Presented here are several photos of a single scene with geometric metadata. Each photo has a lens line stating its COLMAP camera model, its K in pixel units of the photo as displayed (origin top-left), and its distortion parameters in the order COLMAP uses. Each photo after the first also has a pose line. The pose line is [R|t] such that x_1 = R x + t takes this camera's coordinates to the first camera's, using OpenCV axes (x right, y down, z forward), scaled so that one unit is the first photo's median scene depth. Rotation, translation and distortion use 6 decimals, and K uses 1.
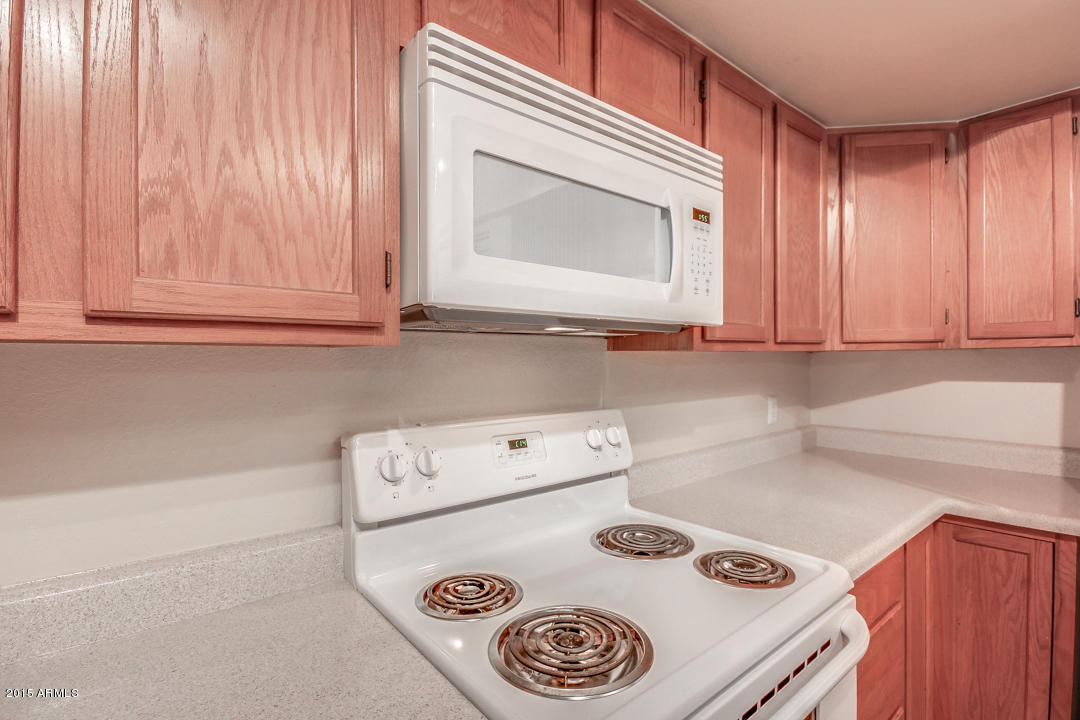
lens RADIAL K [[512.6, 0, 544.0], [0, 512.6, 359.3], [0, 0, 1]] dist [-0.003185, -0.000578]
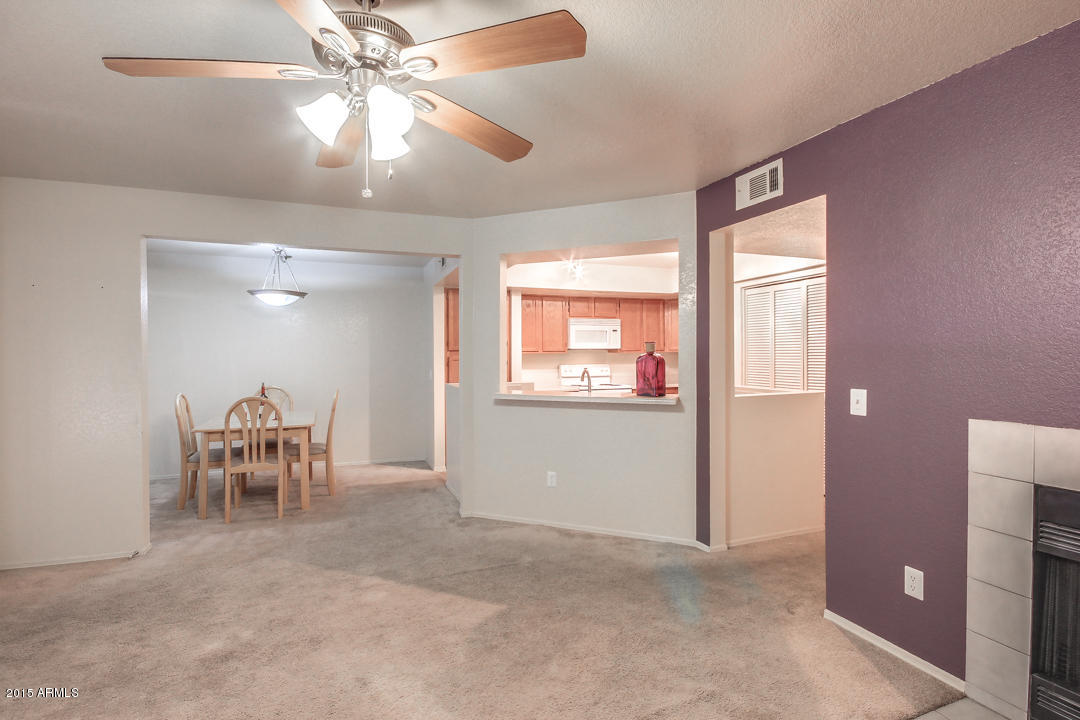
lens RADIAL K [[512.6, 0, 539.5], [0, 512.6, 359.6], [0, 0, 1]] dist [-0.003185, -0.000578]
pose [[0.946592, 0.002370, -0.322424, 1.662223], [0.002191, 0.999903, 0.013781, -0.031219], [0.322425, -0.013751, 0.946495, -5.882698]]
